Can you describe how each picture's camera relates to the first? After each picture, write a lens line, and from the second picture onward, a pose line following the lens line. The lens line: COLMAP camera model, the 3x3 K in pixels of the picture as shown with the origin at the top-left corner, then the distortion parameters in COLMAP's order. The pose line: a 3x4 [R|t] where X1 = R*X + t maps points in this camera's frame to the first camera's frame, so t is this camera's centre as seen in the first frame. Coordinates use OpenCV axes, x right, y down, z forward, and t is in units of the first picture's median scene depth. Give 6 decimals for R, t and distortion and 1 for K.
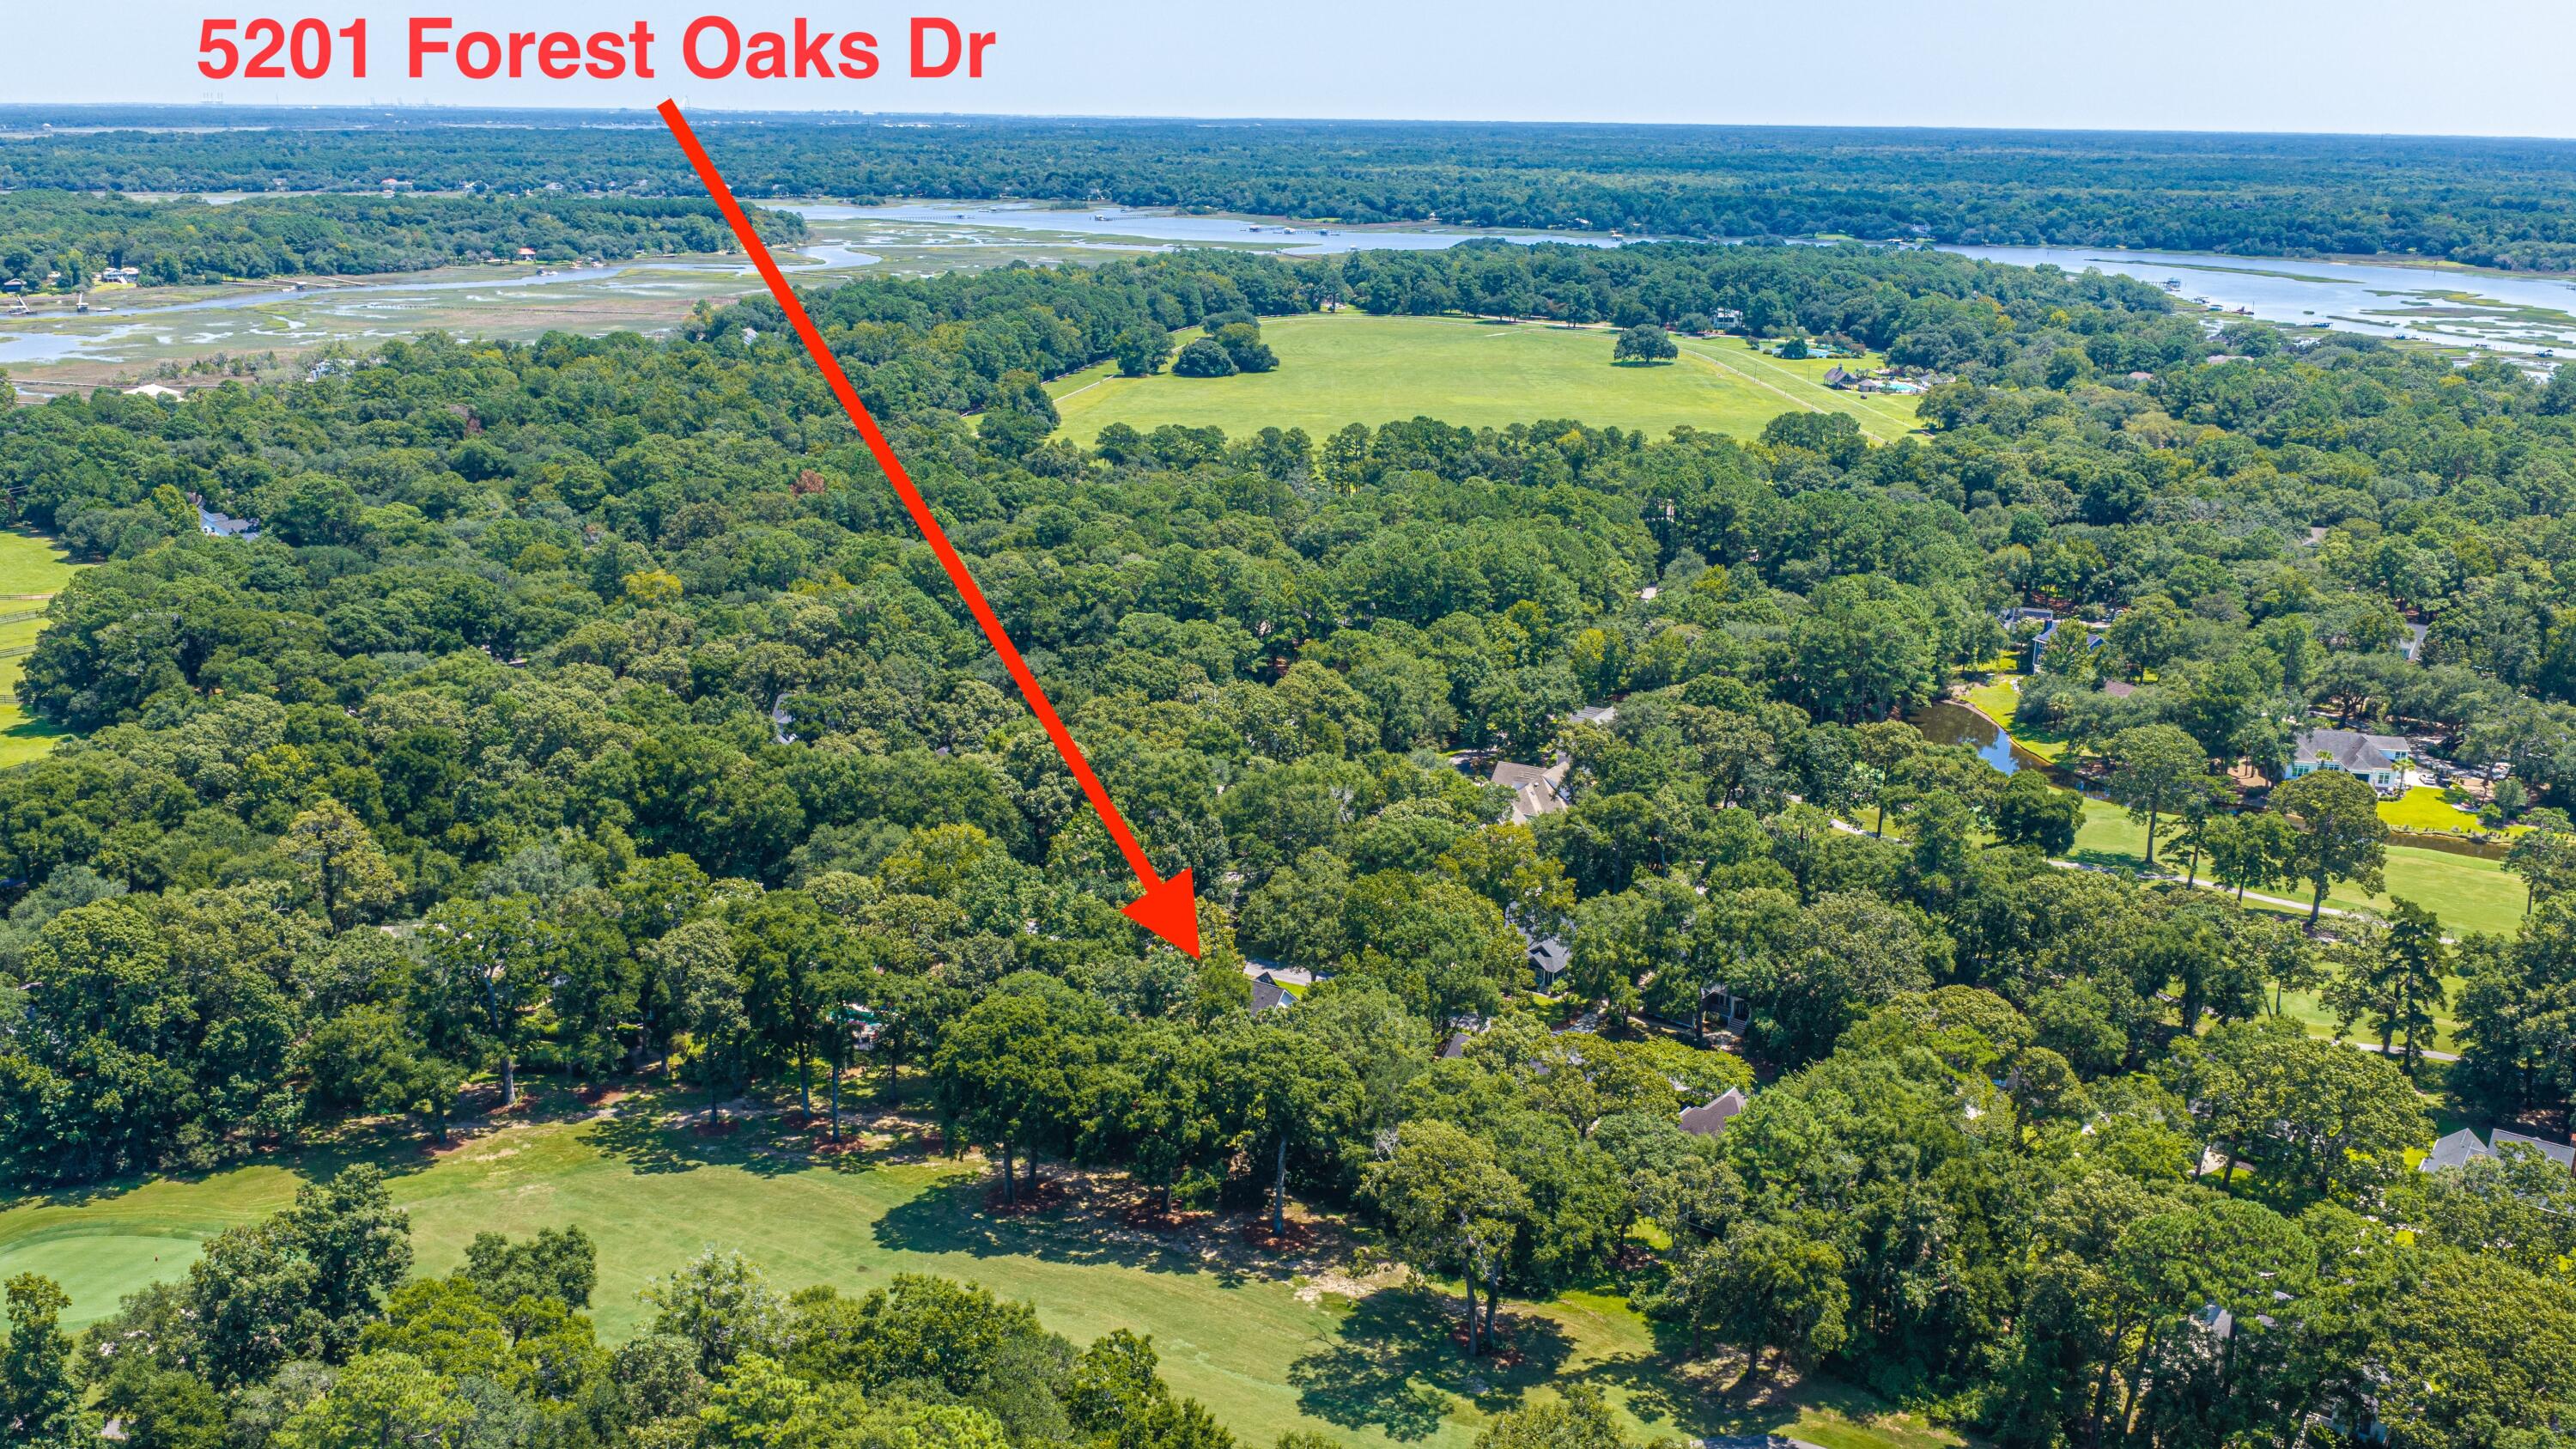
lens RADIAL K [[2157.8, 0, 1288.0], [0, 2157.8, 724.5], [0, 0, 1]] dist [0.030785, -0.073945]
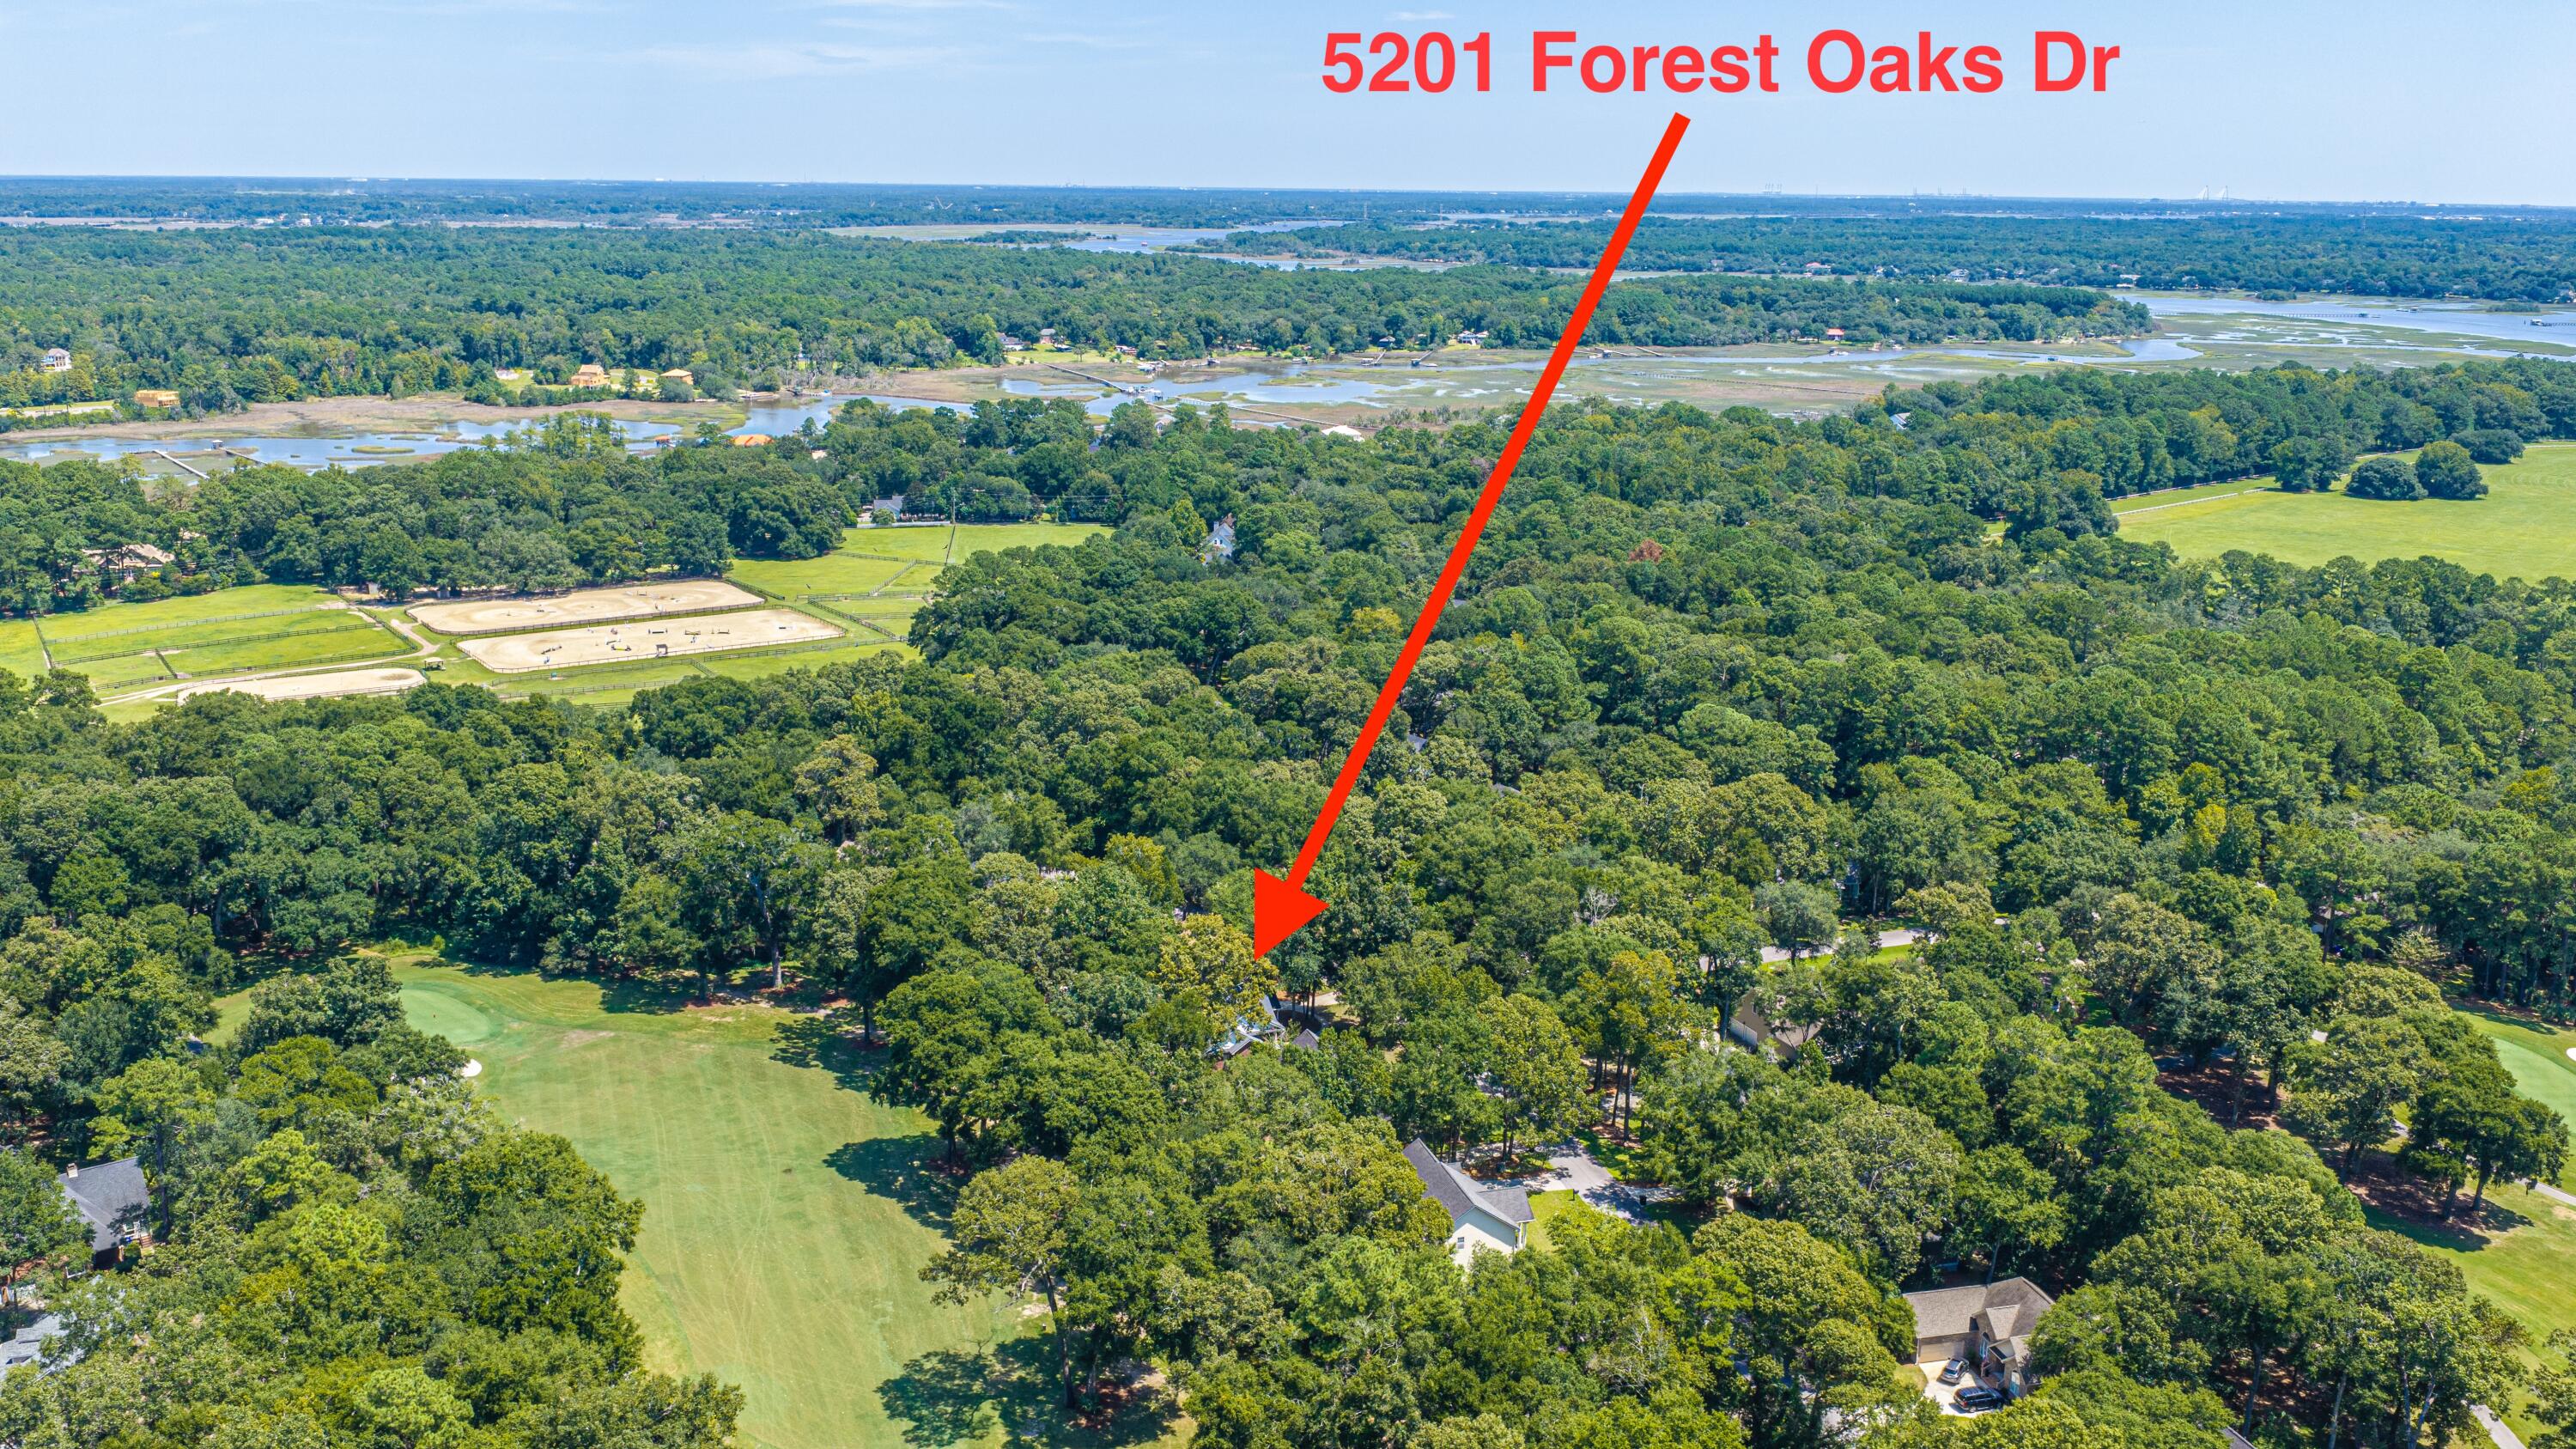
lens RADIAL K [[2157.8, 0, 1288.0], [0, 2157.8, 724.5], [0, 0, 1]] dist [0.030785, -0.073945]
pose [[0.776943, 0.150449, -0.611330, 0.122112], [-0.174303, 0.984473, 0.020757, -0.009770], [0.604961, 0.090429, 0.791103, 0.040031]]
